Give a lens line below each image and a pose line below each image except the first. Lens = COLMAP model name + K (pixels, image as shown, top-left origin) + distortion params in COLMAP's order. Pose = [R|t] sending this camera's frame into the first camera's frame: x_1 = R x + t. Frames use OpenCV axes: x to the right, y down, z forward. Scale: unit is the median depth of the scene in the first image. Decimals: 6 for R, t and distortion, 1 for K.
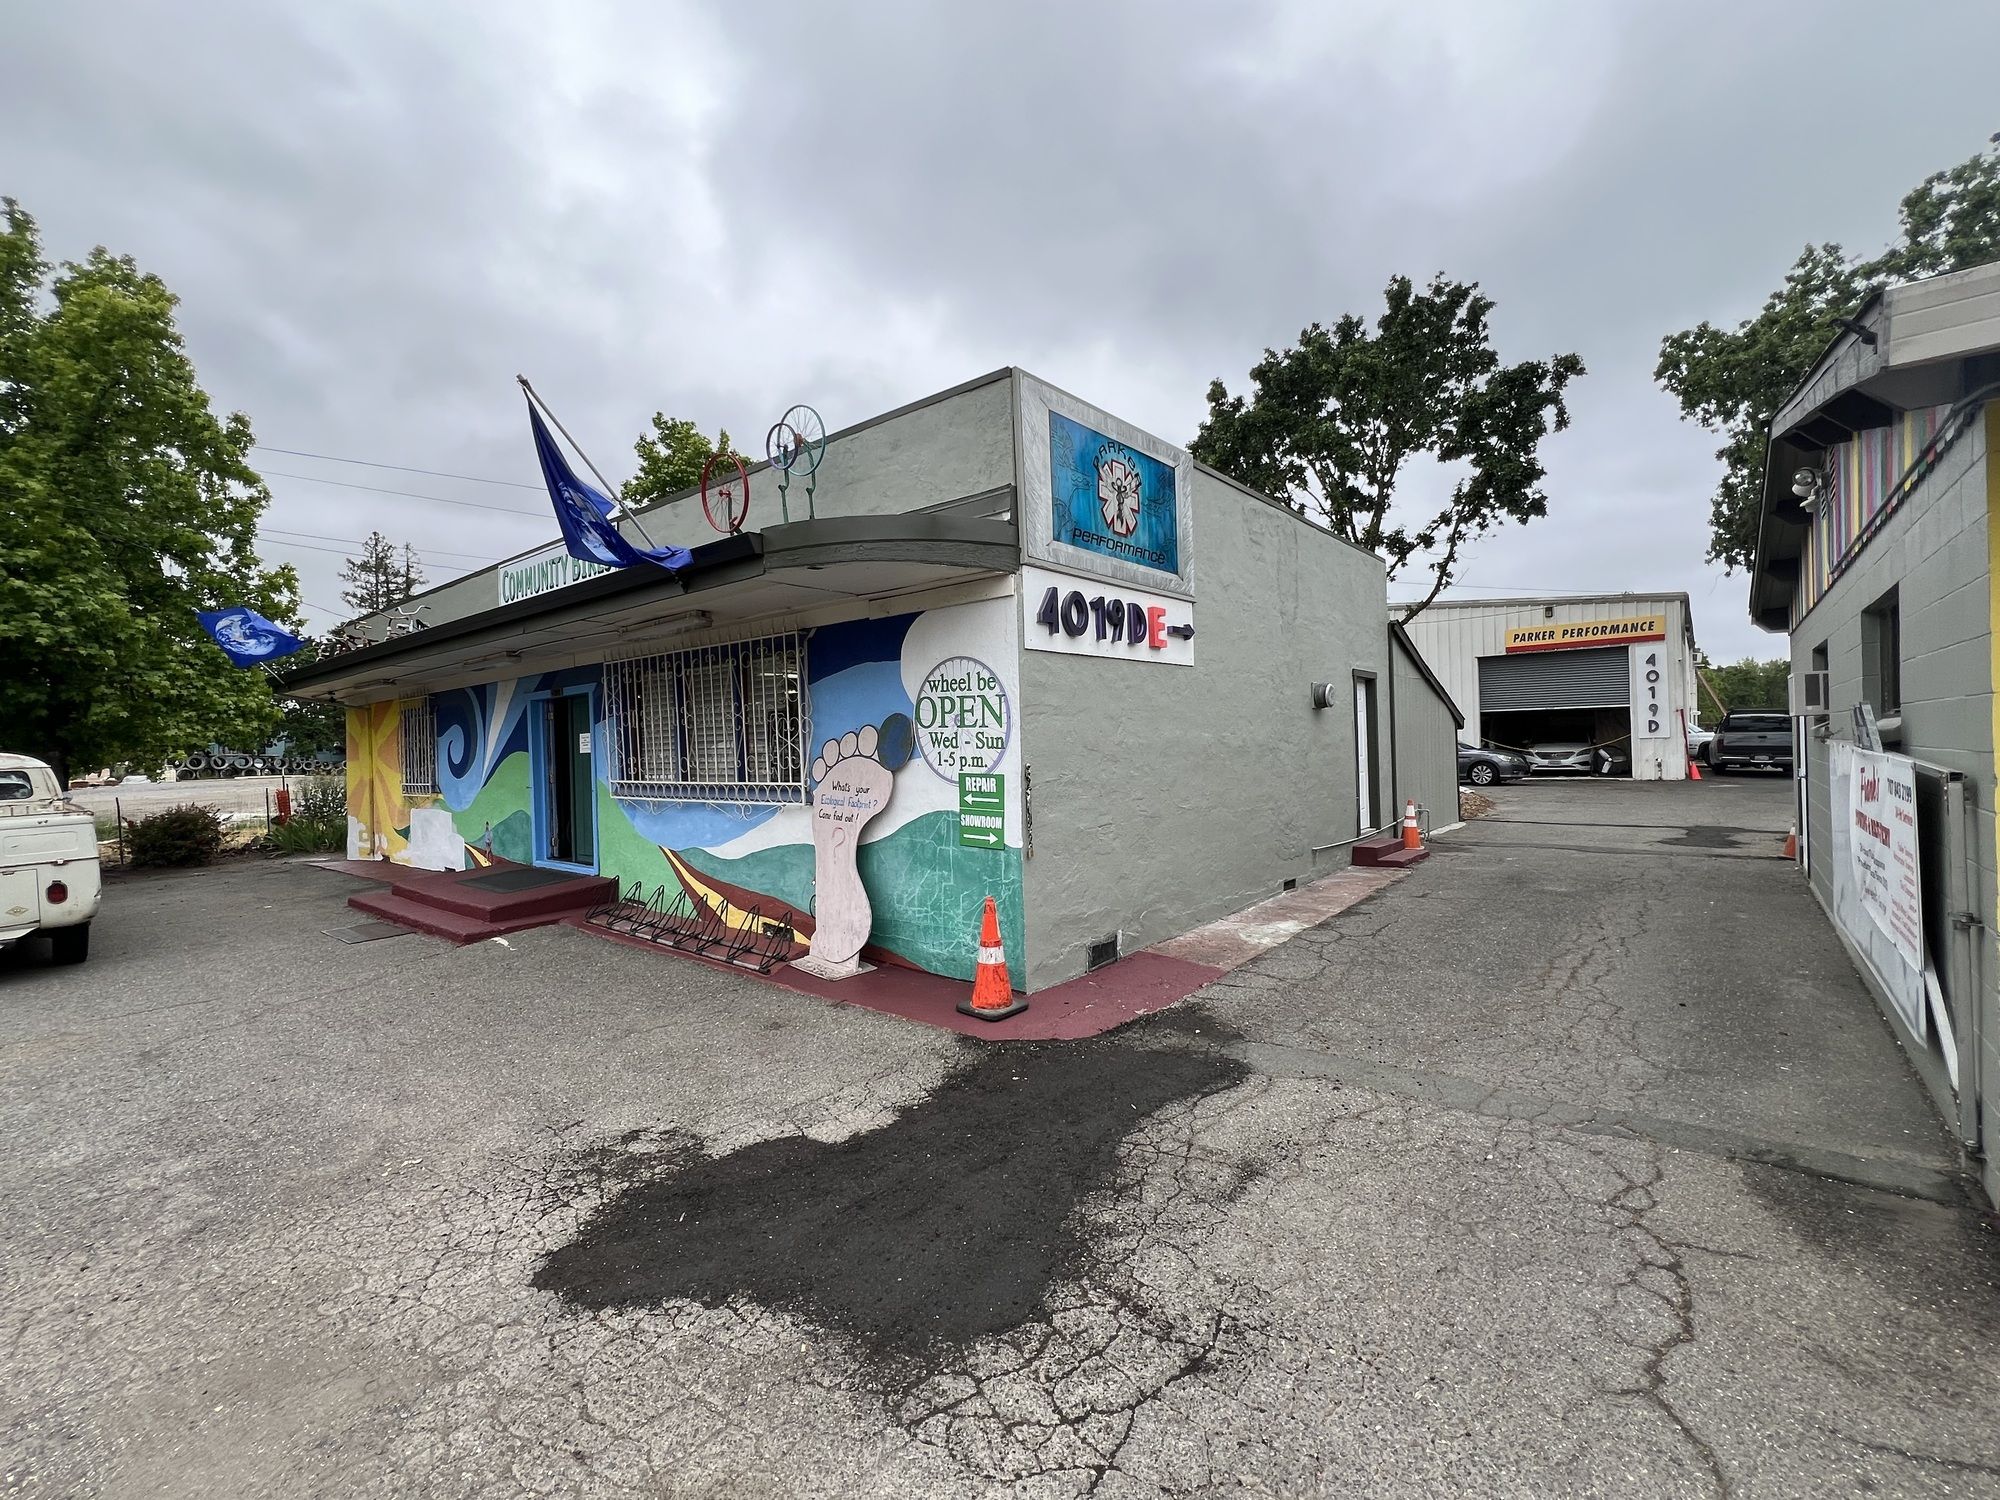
lens RADIAL K [[868.0, 0, 993.9], [0, 868.0, 746.7], [0, 0, 1]] dist [-0.000001, 0.000086]
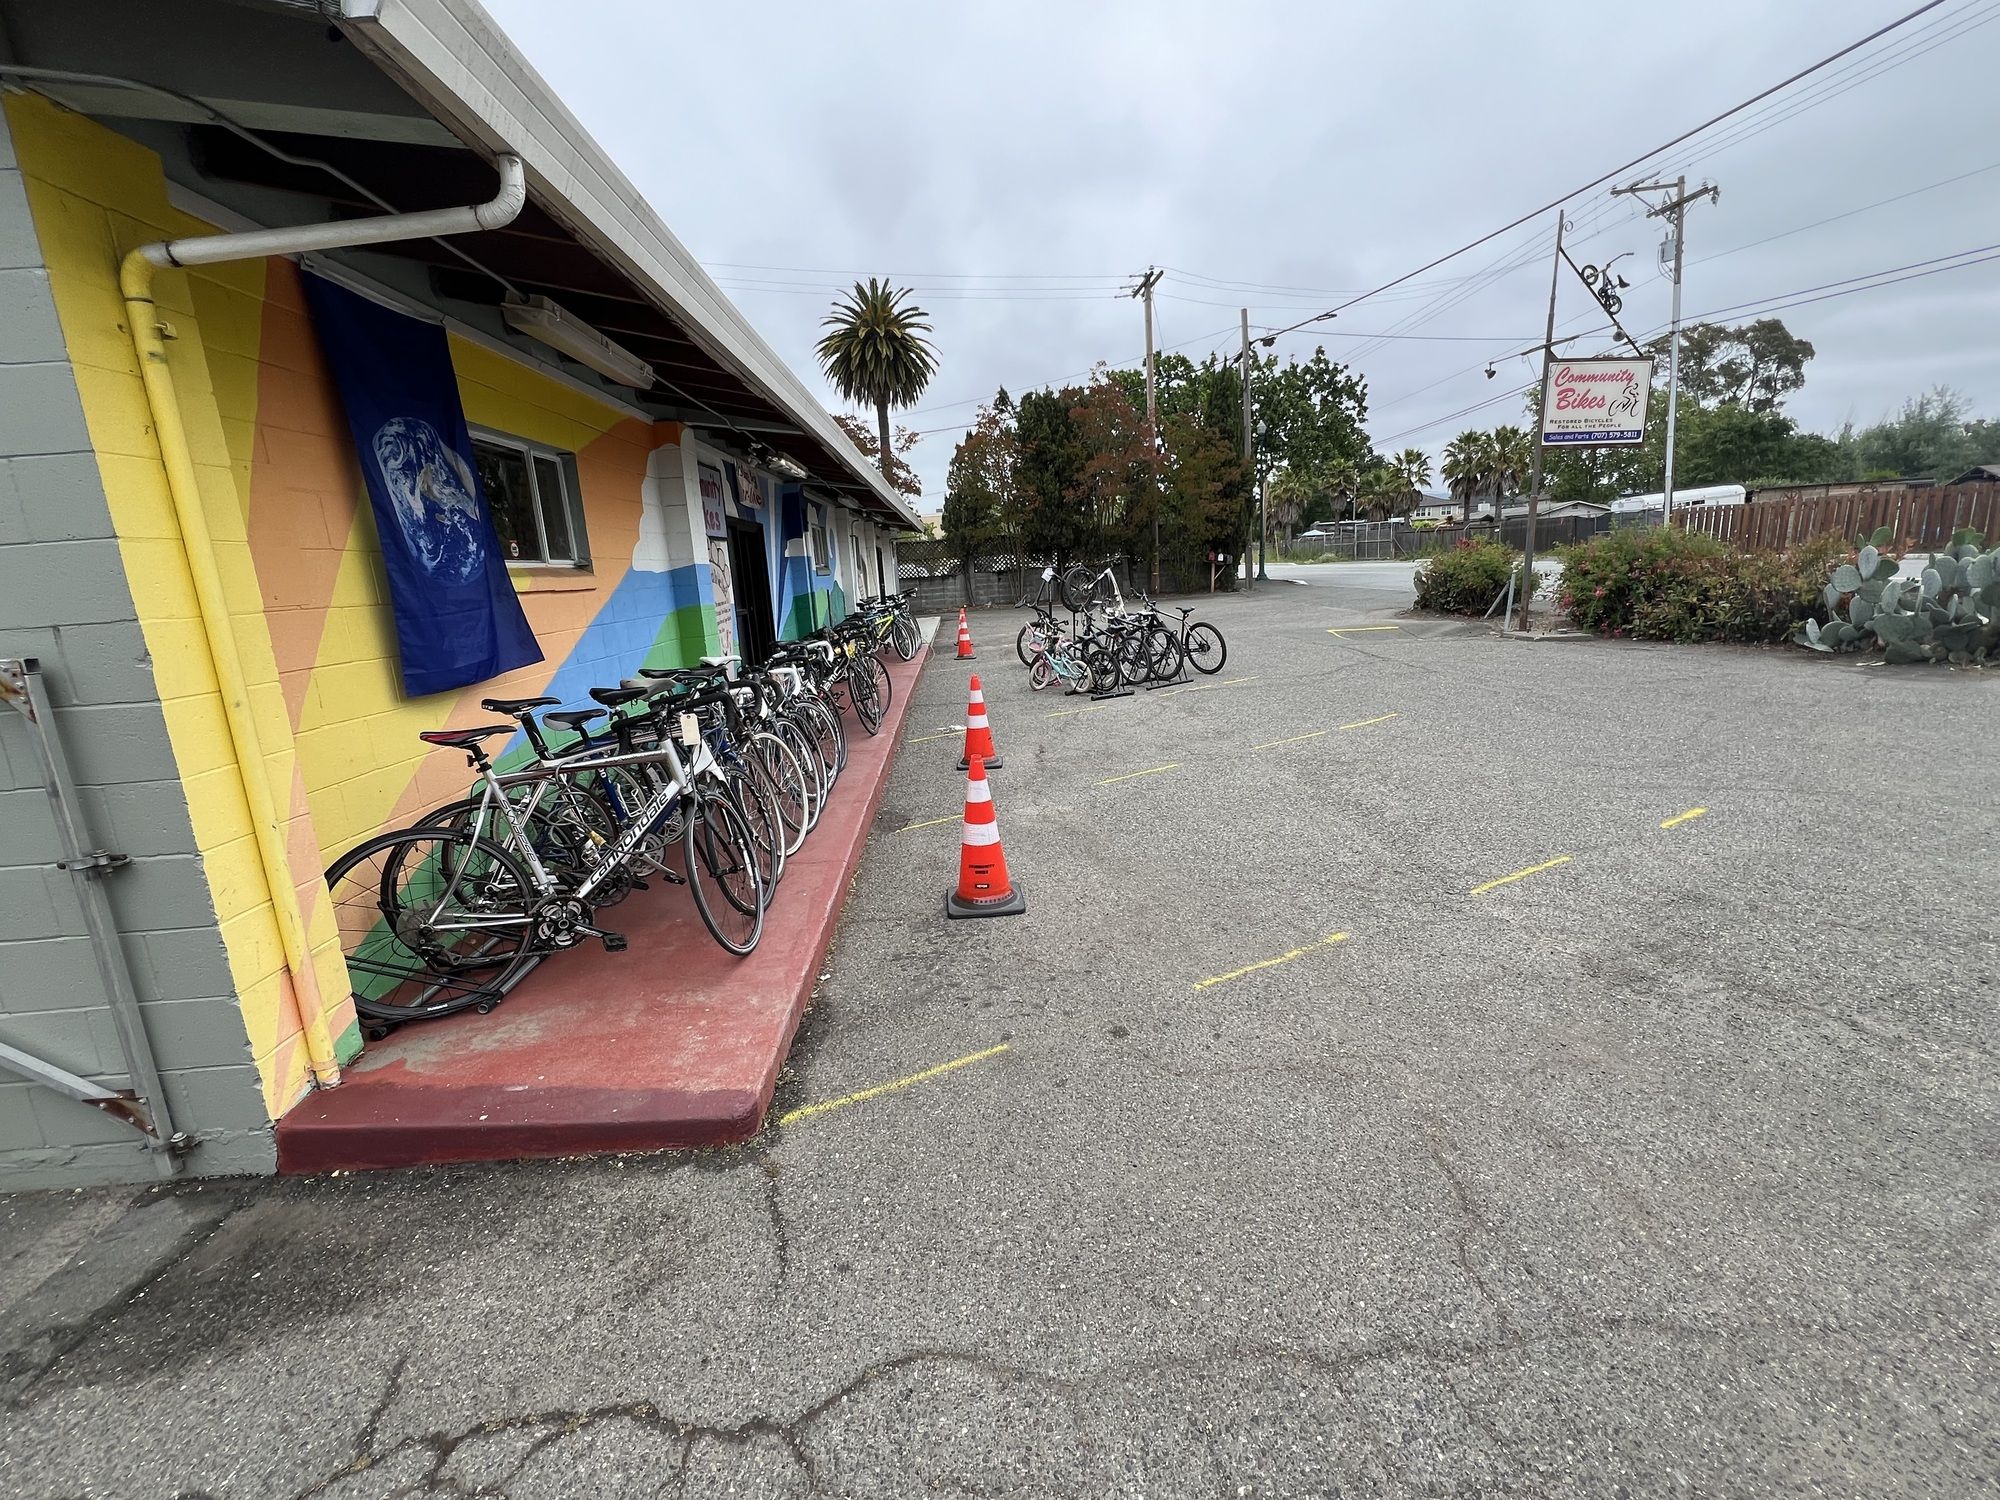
lens RADIAL K [[865.9, 0, 991.7], [0, 865.9, 747.7], [0, 0, 1]] dist [0.000254, 0.000389]
pose [[-0.662732, -0.086960, 0.743790, 0.049198], [0.081951, 0.978847, 0.187462, 0.015605], [-0.744359, 0.185191, -0.641587, 0.434950]]
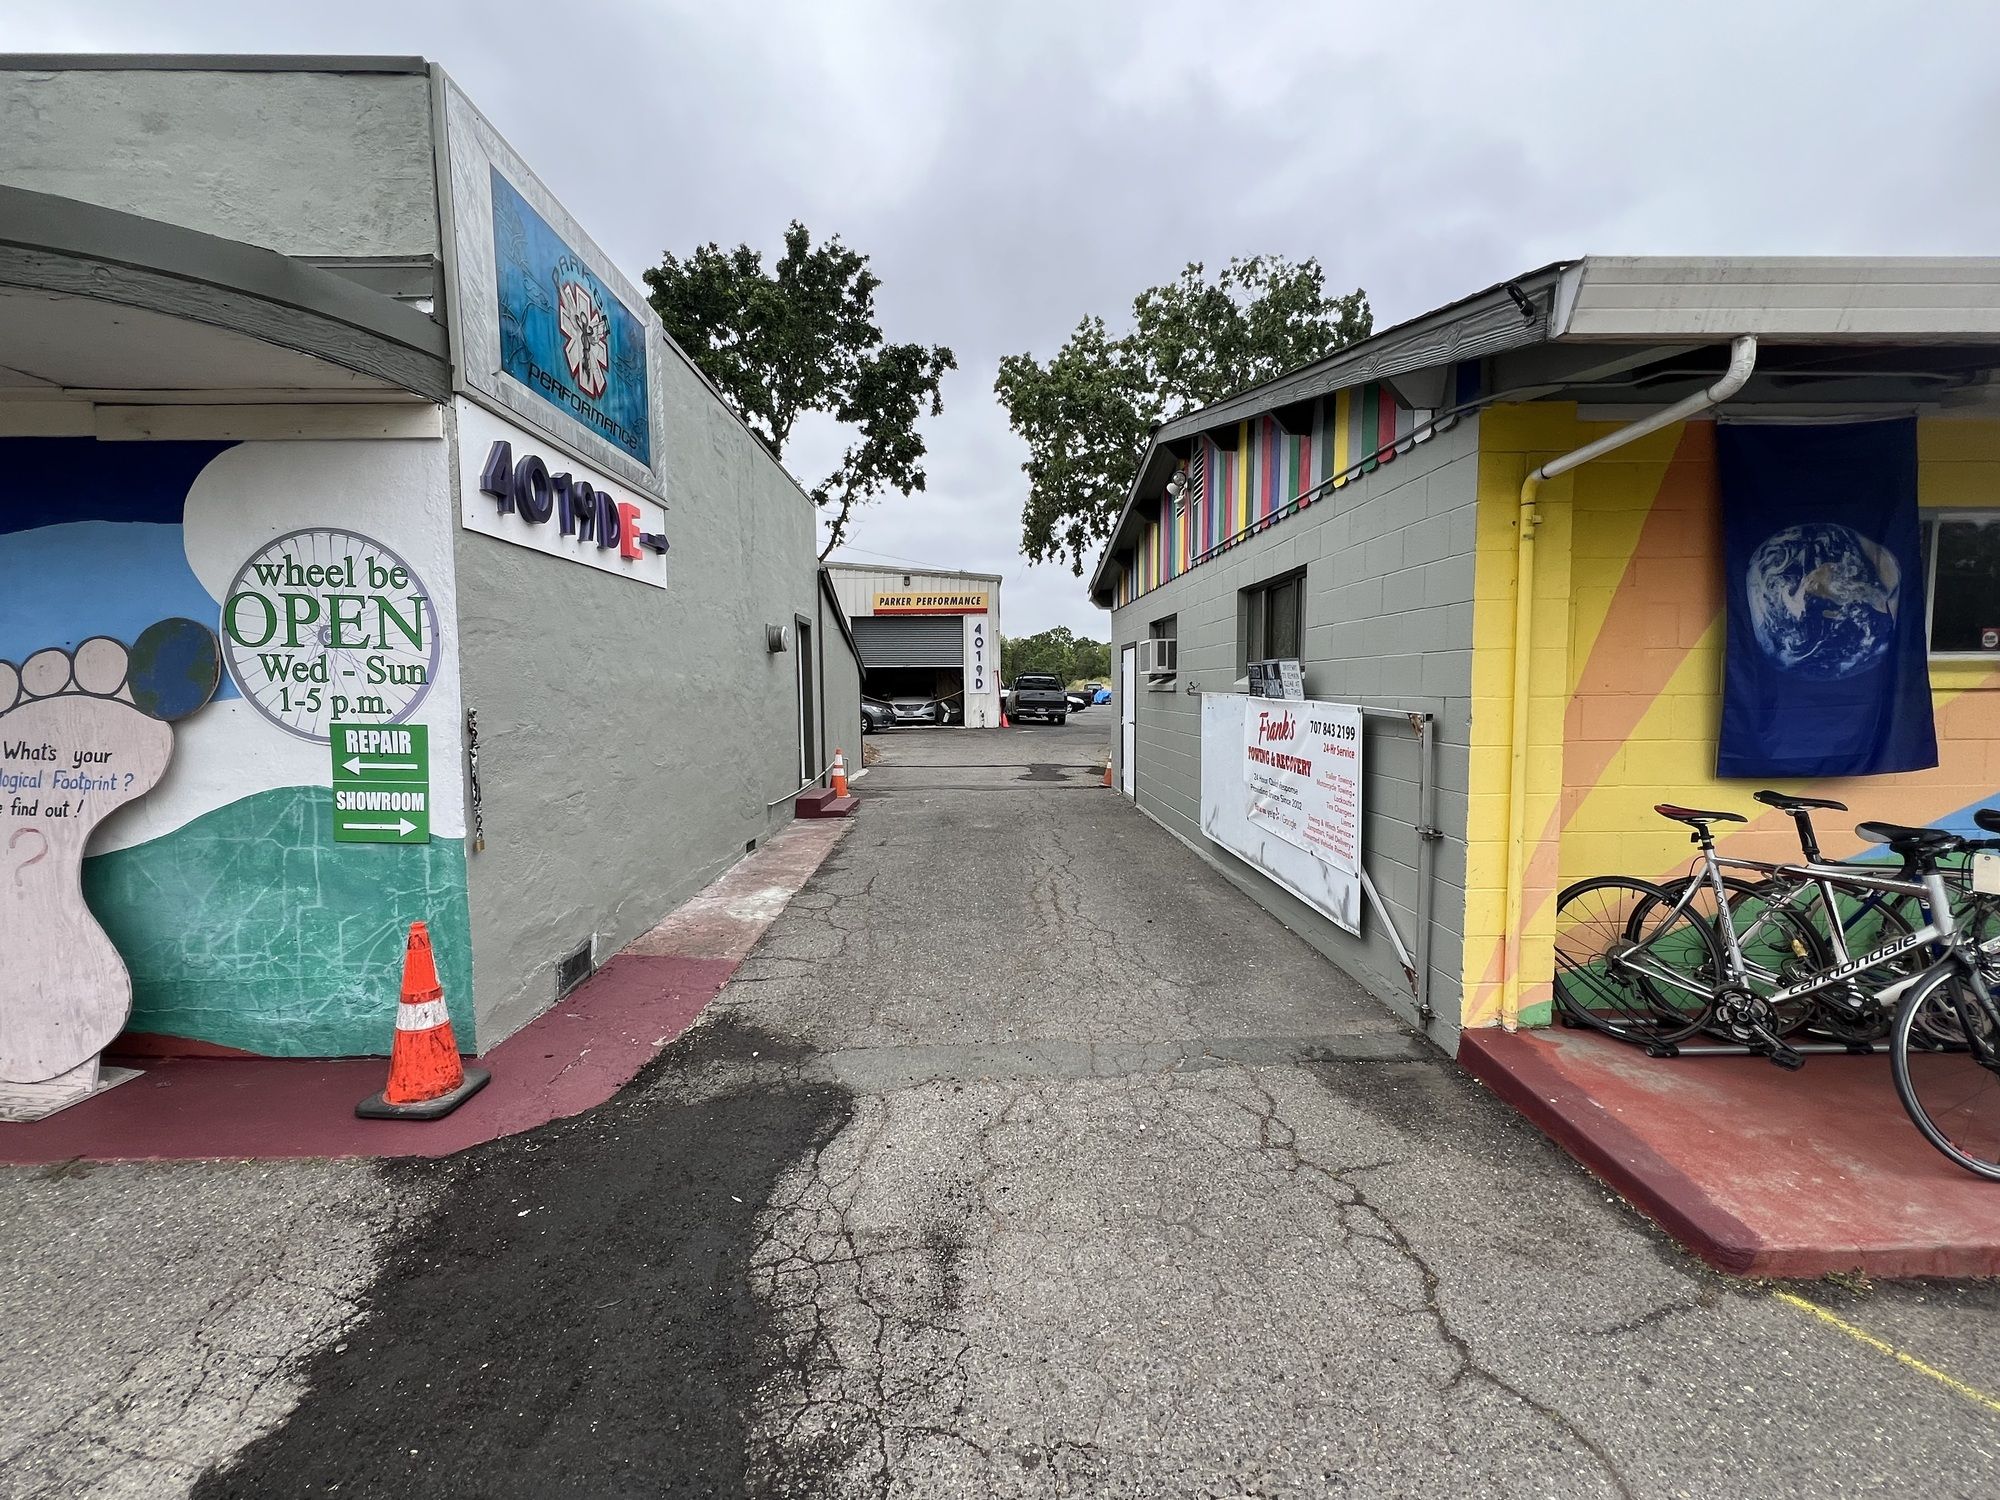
lens RADIAL K [[868.0, 0, 993.9], [0, 868.0, 746.7], [0, 0, 1]] dist [-0.000001, 0.000086]
pose [[0.756638, -0.024536, 0.653374, -0.082395], [-0.011390, 0.998649, 0.050693, 0.010174], [-0.653735, -0.045798, 0.755336, 0.230435]]
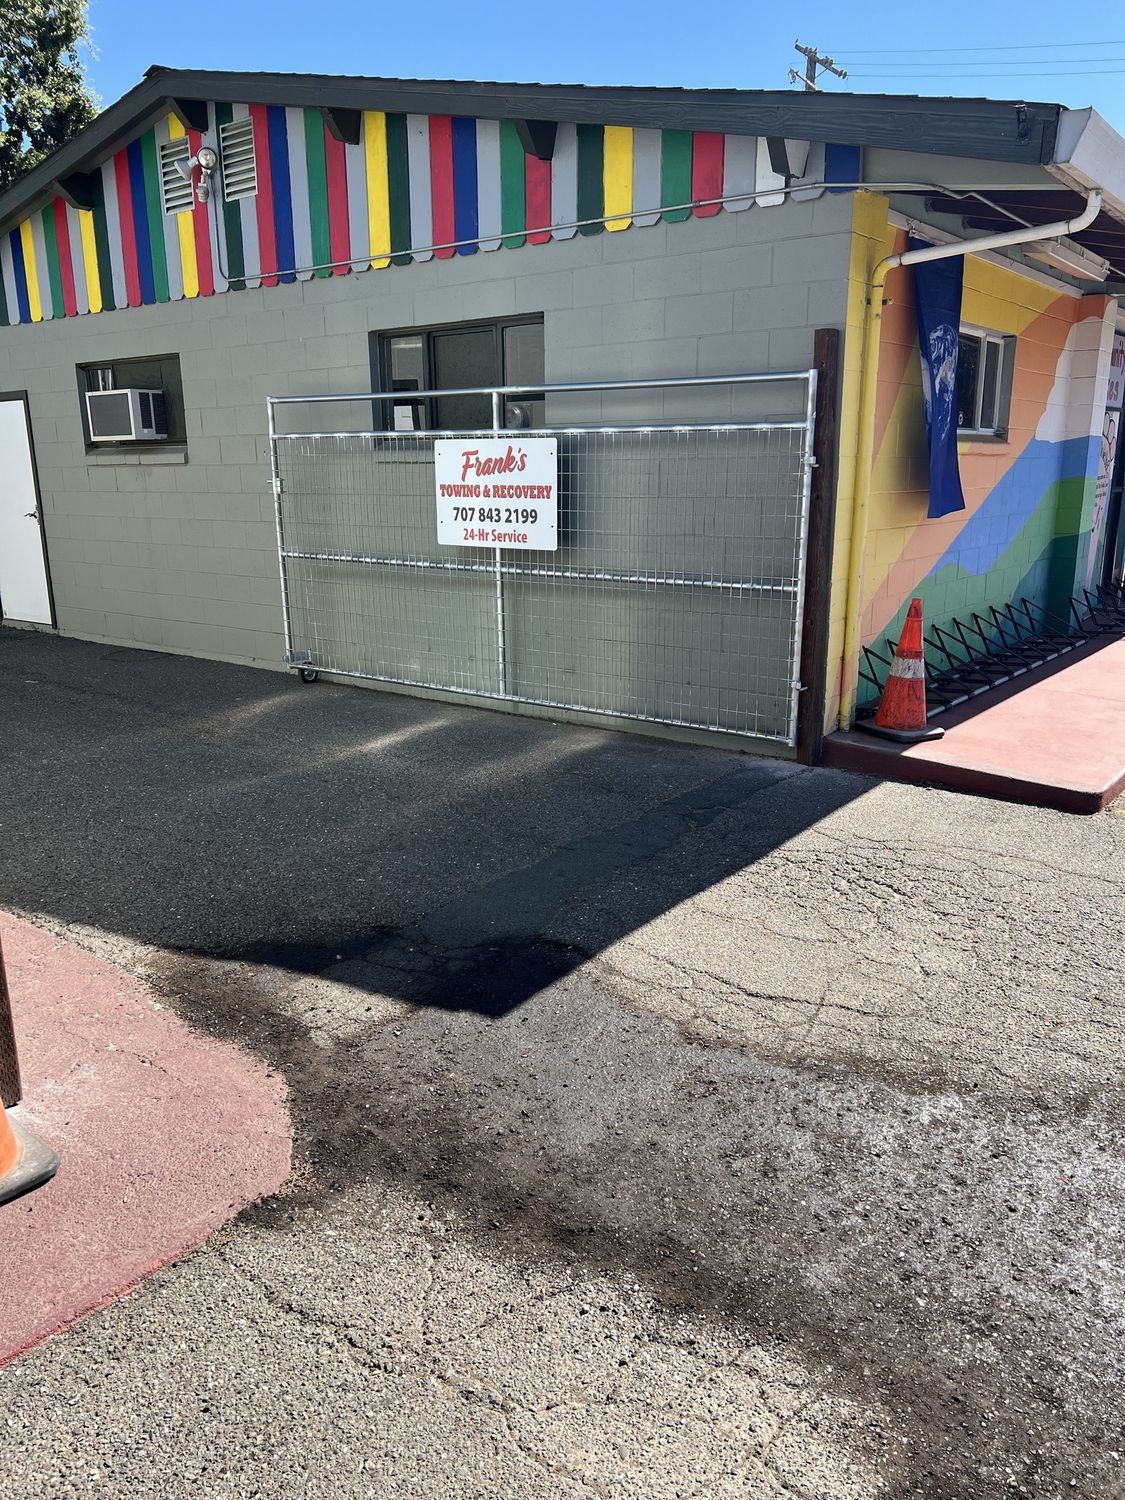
lens RADIAL K [[1129.9, 0, 562.5], [0, 1129.9, 750.0], [0, 0, 1]] dist [0.033835, -0.000922]
pose [[-0.033711, -0.217606, 0.975454, -0.367361], [0.010290, 0.975882, 0.218057, 0.030647], [-0.999379, 0.017389, -0.030659, 0.699418]]
